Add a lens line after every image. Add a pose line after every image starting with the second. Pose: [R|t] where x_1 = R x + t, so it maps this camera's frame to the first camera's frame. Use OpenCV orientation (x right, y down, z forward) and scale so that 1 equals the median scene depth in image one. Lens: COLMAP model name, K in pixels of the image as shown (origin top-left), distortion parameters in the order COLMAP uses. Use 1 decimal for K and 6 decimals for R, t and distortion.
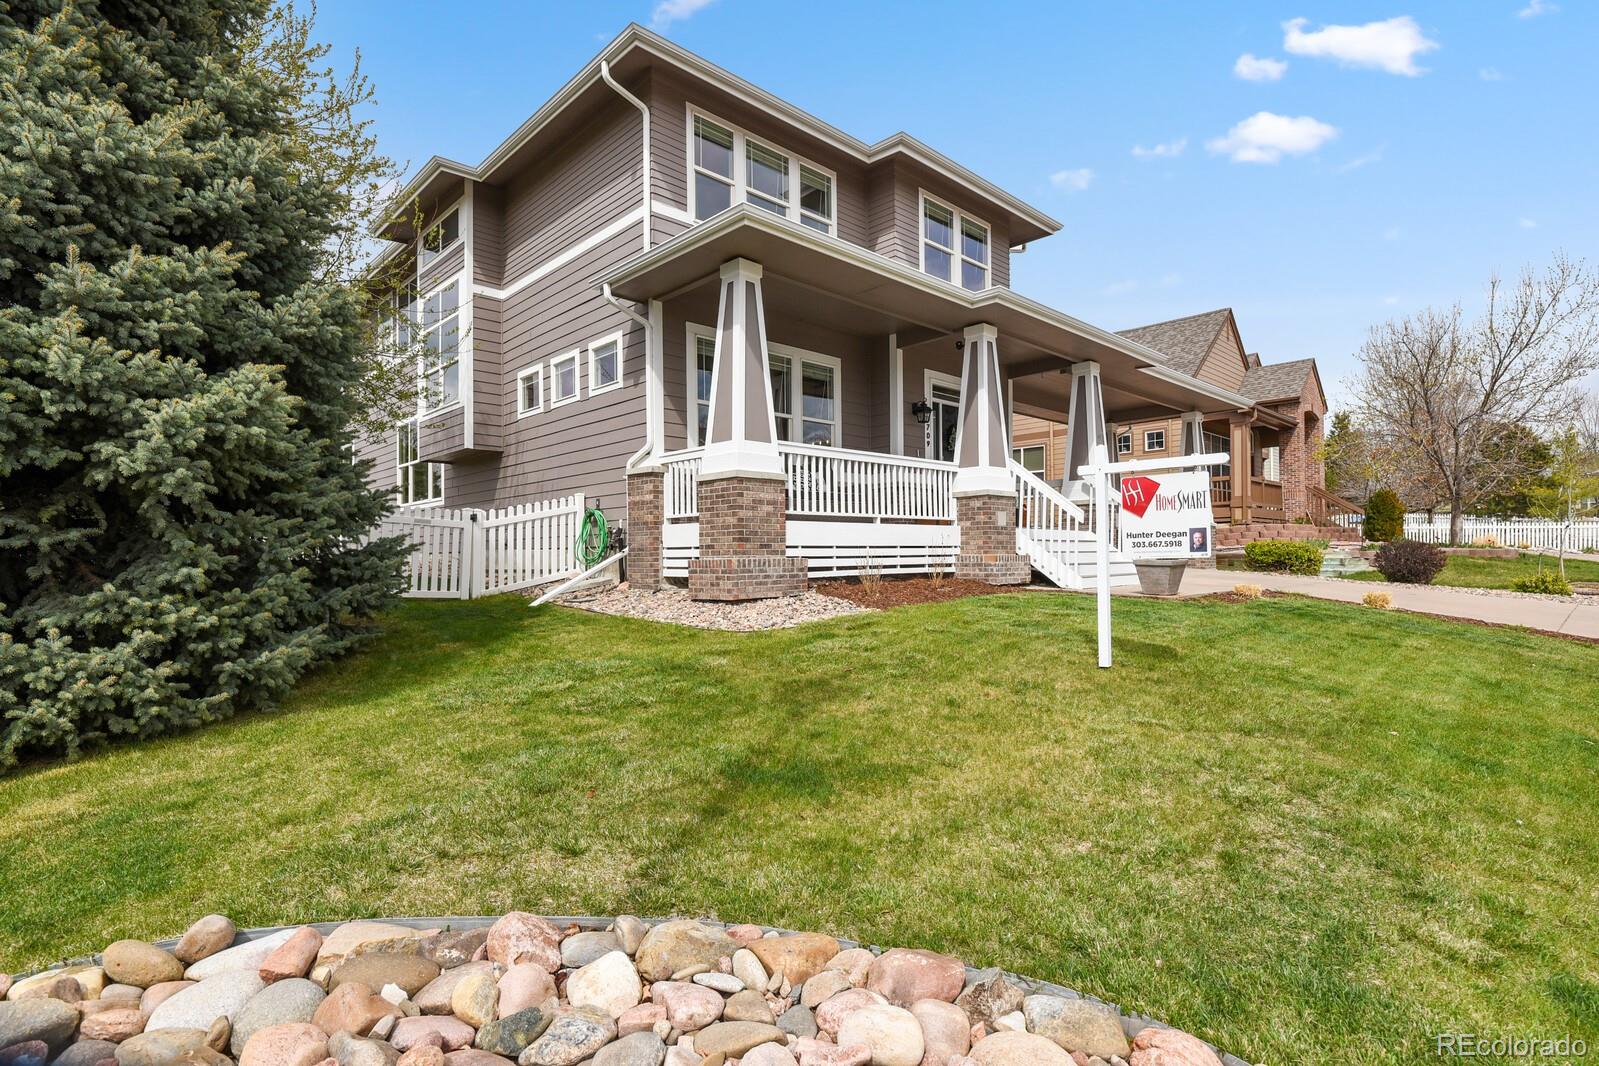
lens RADIAL K [[788.9, 0, 799.5], [0, 788.9, 533.0], [0, 0, 1]] dist [0.059679, -0.015529]
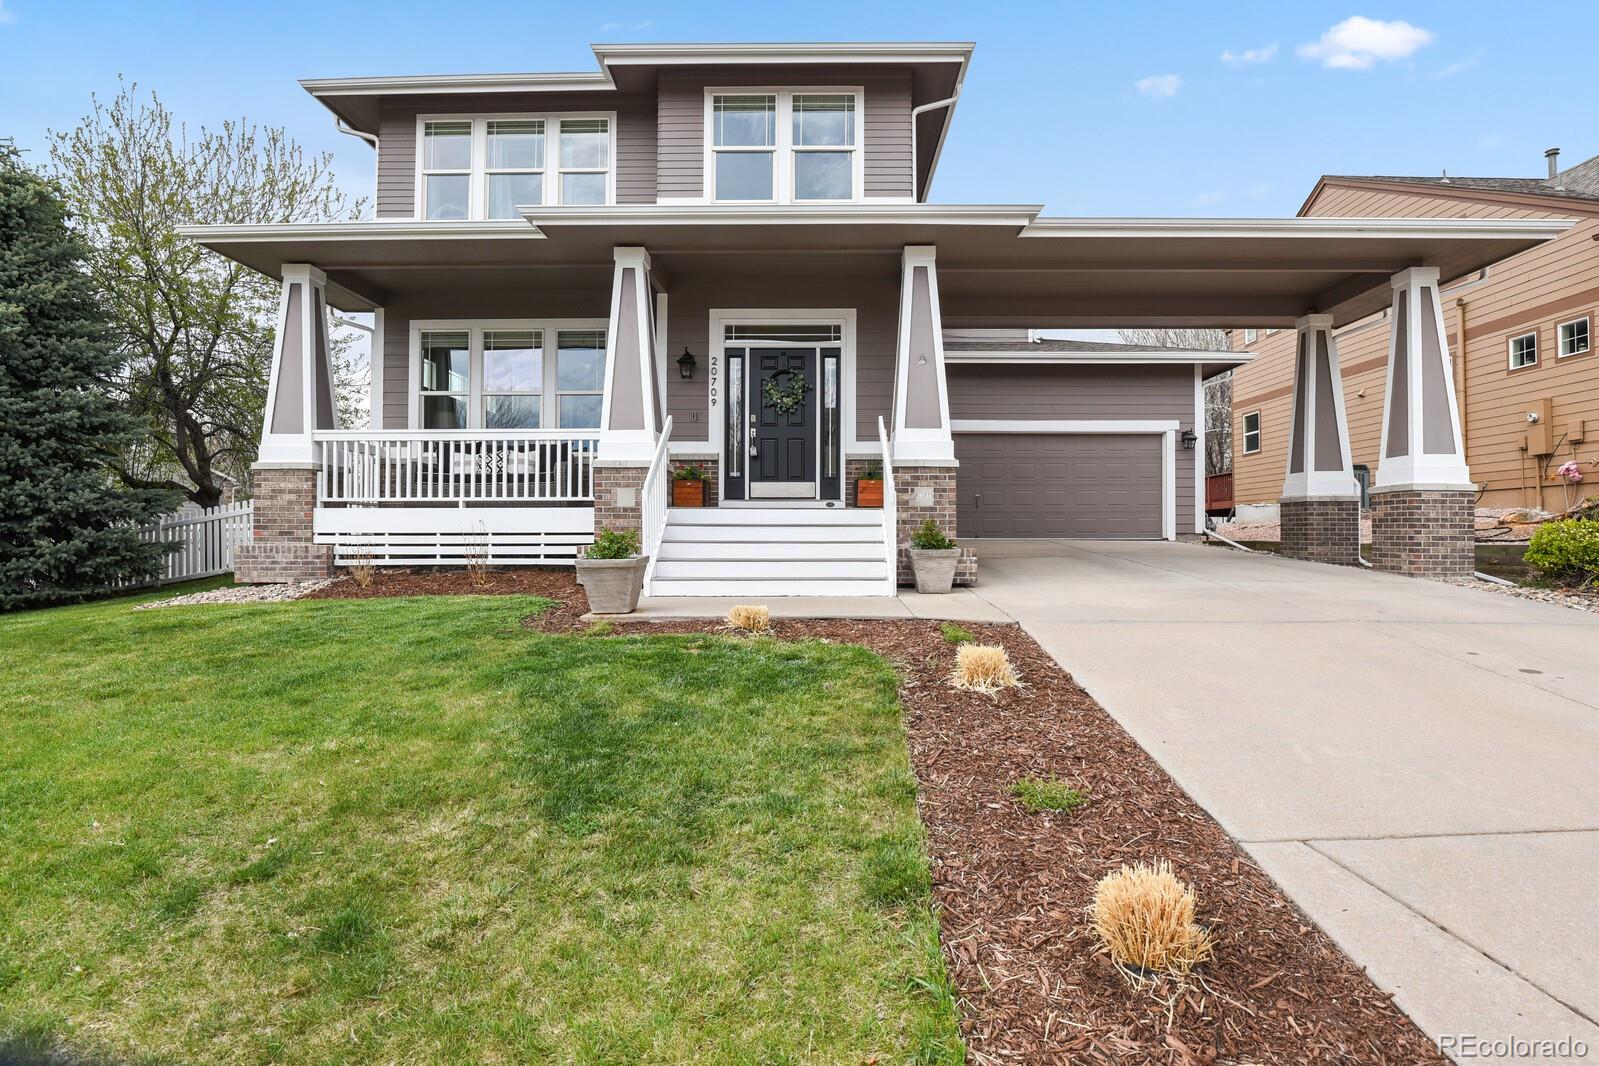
lens RADIAL K [[803.6, 0, 799.5], [0, 803.6, 533.0], [0, 0, 1]] dist [0.000051, -0.016902]
pose [[0.710851, 0.009579, -0.703278, 1.129565], [0.012356, 0.999583, 0.026105, -0.003044], [0.703235, -0.027246, 0.710436, 0.687847]]
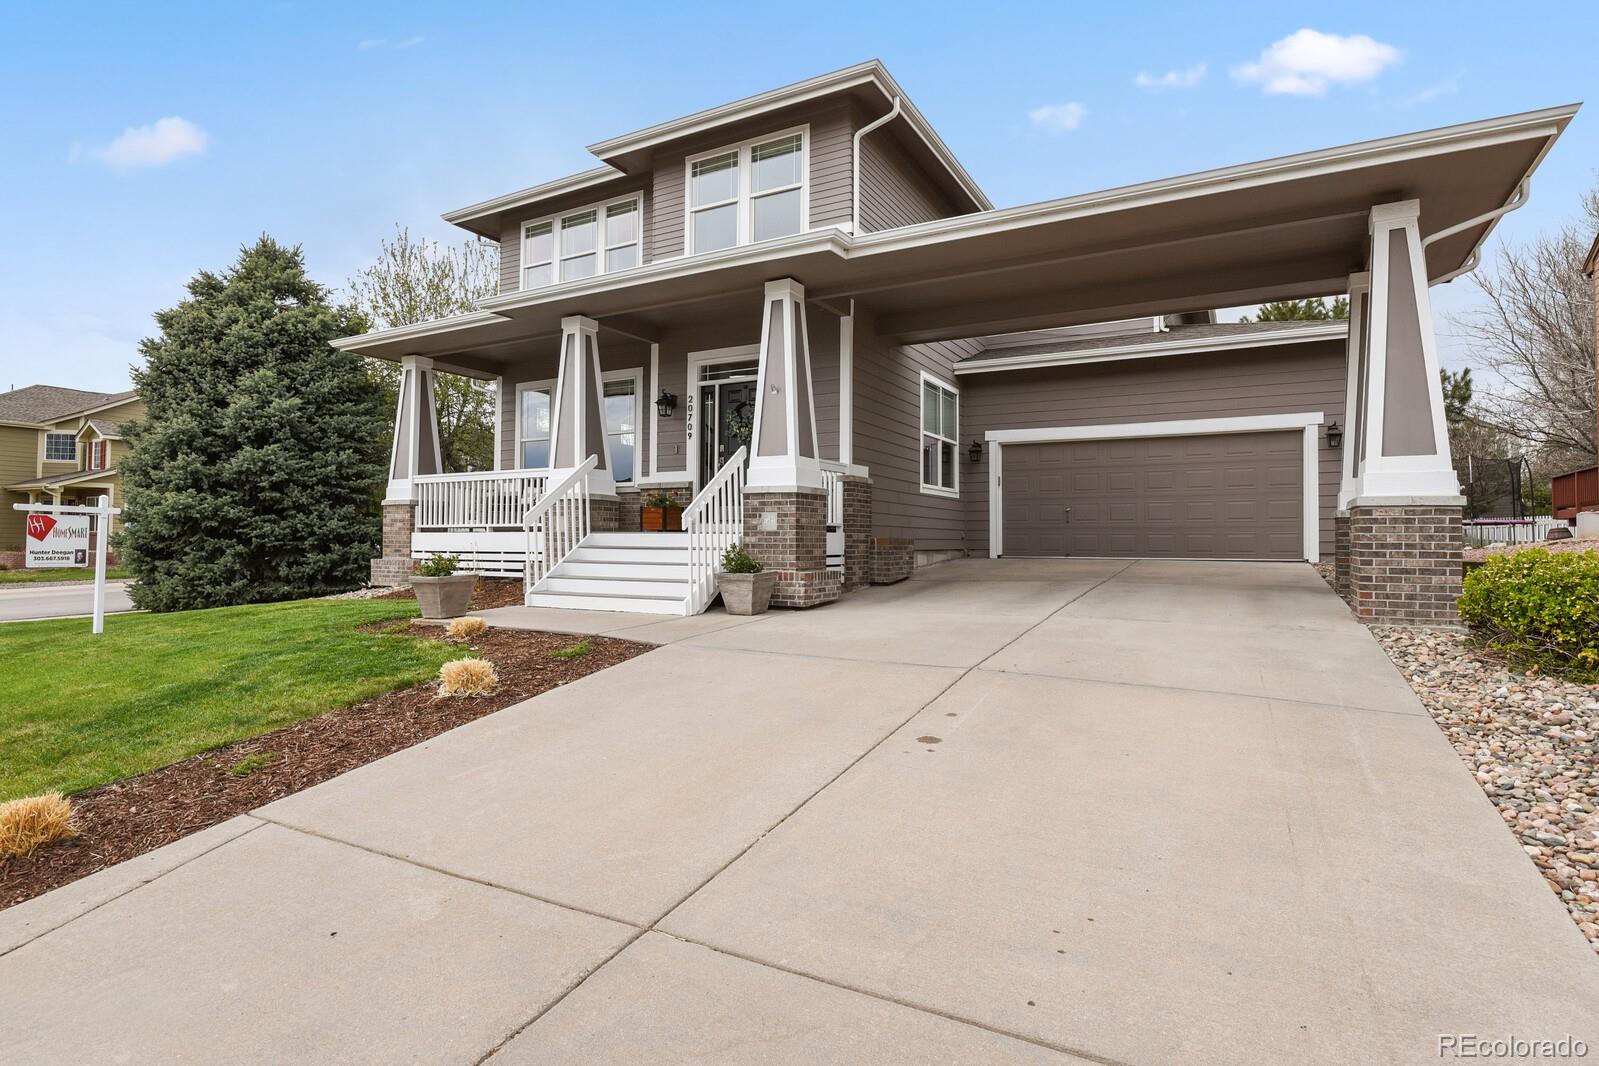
lens RADIAL K [[813.8, 0, 799.5], [0, 813.8, 533.0], [0, 0, 1]] dist [-0.002326, -0.000091]
pose [[0.297888, 0.001497, -0.954600, 1.531614], [0.020450, 0.999759, 0.007949, -0.012360], [0.954382, -0.021889, 0.297786, 1.199021]]
